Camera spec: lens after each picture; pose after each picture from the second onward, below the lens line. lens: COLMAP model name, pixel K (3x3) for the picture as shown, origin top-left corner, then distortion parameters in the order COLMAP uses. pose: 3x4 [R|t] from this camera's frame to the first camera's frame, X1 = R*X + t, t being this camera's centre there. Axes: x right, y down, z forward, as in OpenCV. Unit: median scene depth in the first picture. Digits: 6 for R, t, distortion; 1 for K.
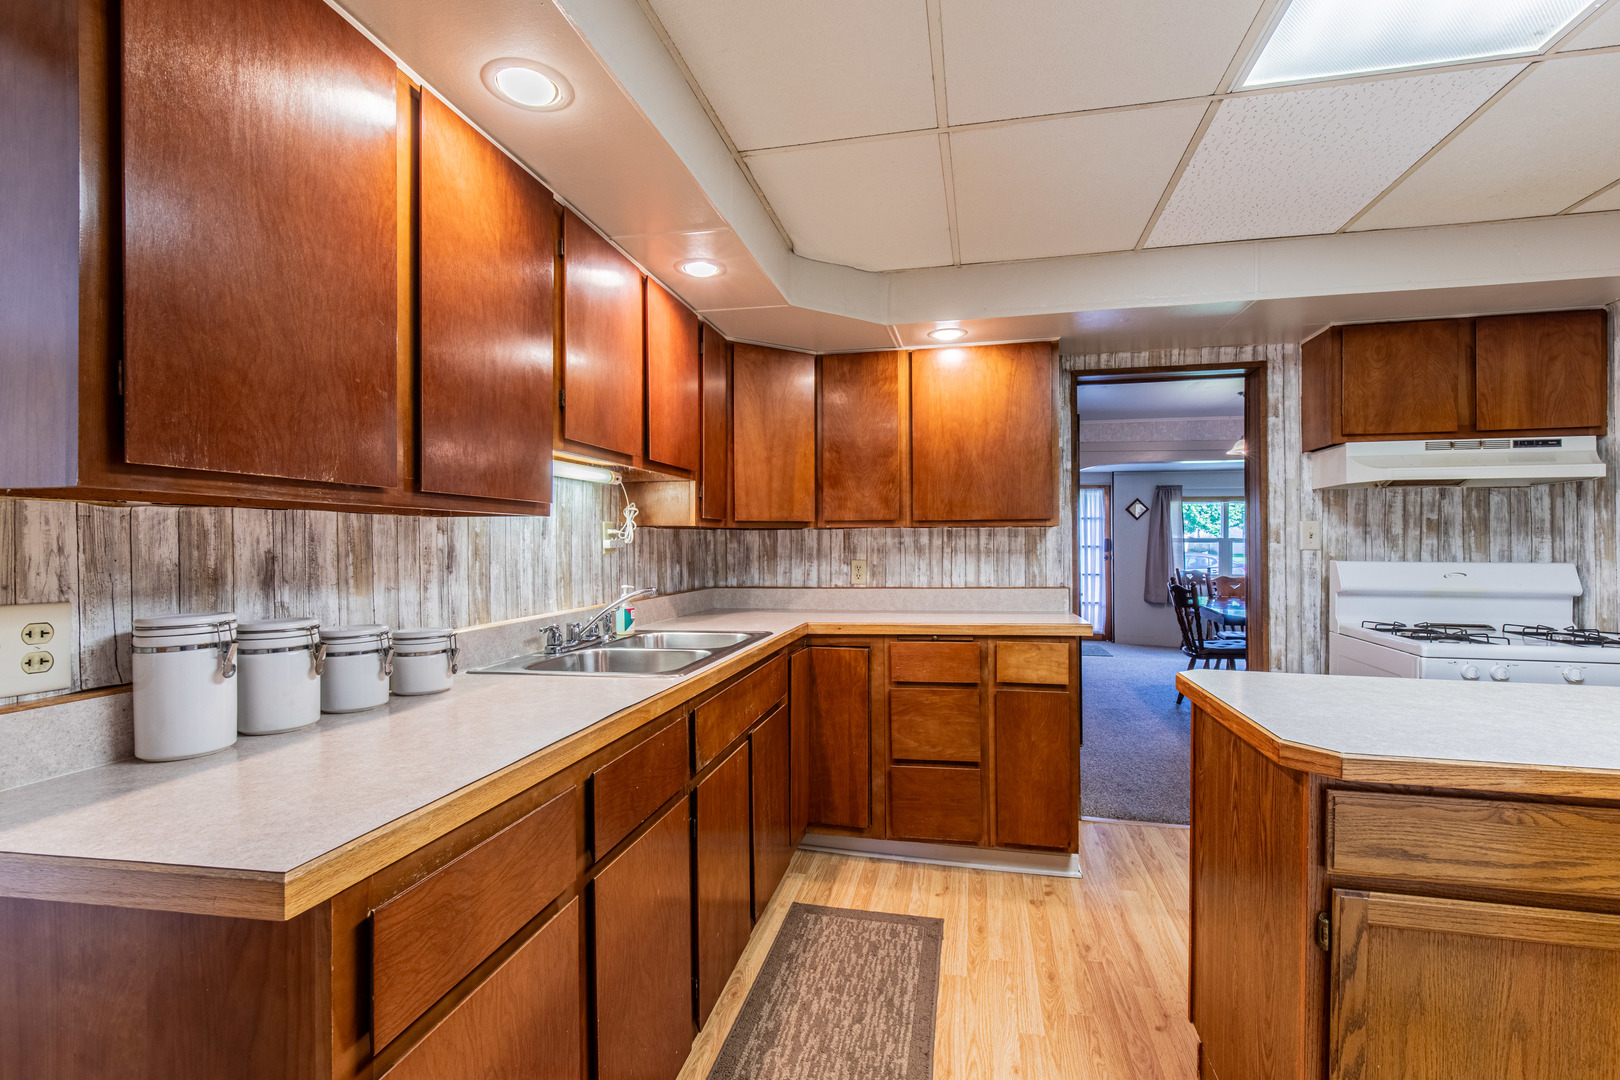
lens RADIAL K [[719.2, 0, 821.1], [0, 719.2, 541.9], [0, 0, 1]] dist [-0.000193, 0.000725]
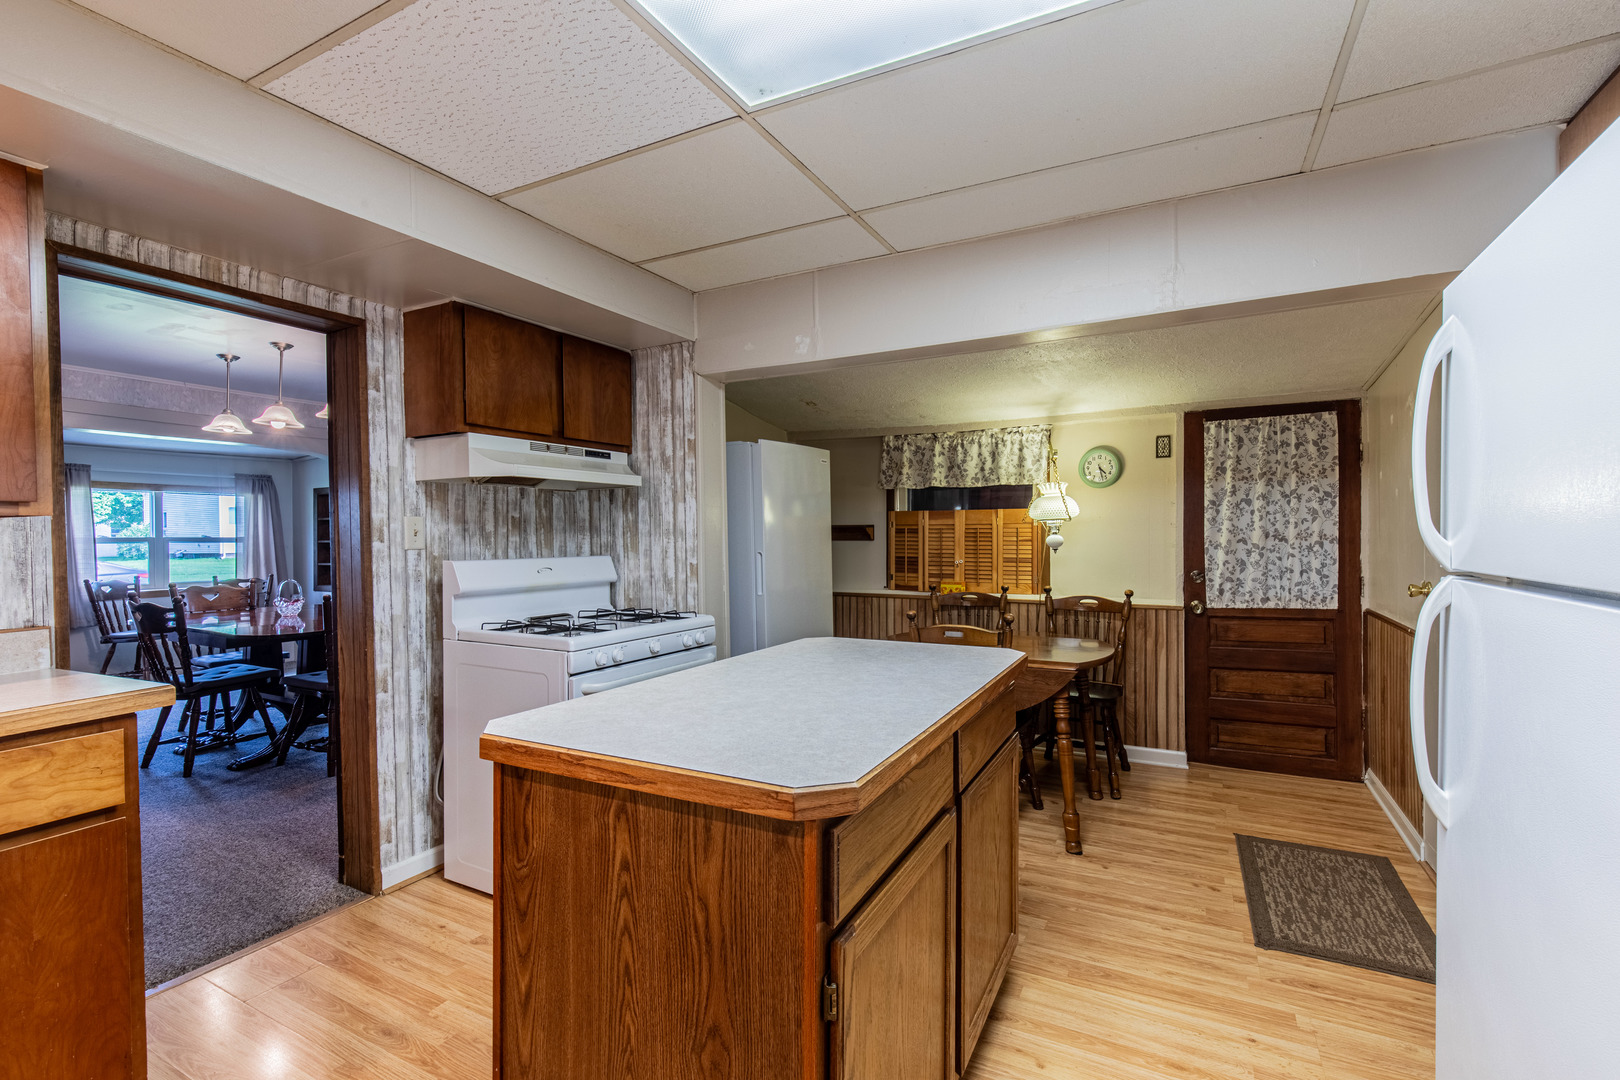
lens RADIAL K [[727.7, 0, 810.0], [0, 727.7, 540.0], [0, 0, 1]] dist [0.011777, 0.000392]
pose [[0.270250, -0.010132, 0.962737, -0.050249], [0.010750, 0.999914, 0.007506, -0.002101], [-0.962730, 0.008321, 0.270336, 0.301957]]
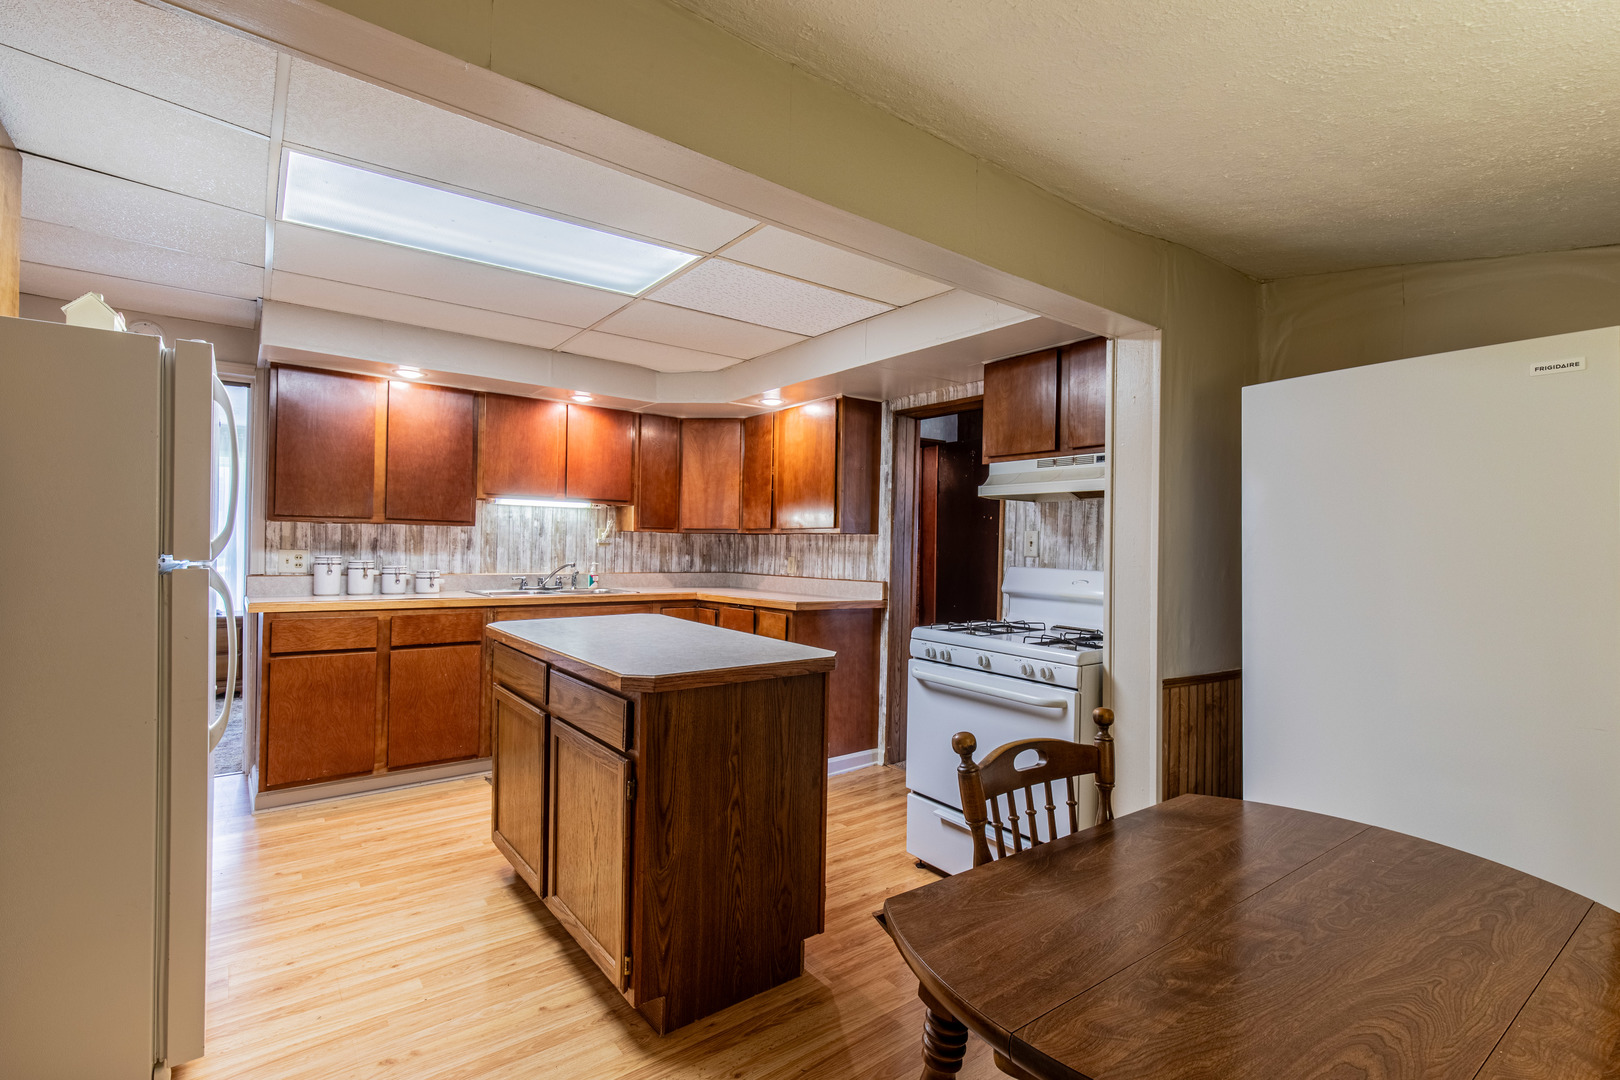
lens RADIAL K [[719.2, 0, 821.1], [0, 719.2, 541.9], [0, 0, 1]] dist [-0.000193, 0.000725]
pose [[0.774908, 0.016202, -0.631867, 1.161043], [-0.022103, 0.999755, -0.001471, -0.003417], [0.631688, 0.015106, 0.775076, -0.066333]]
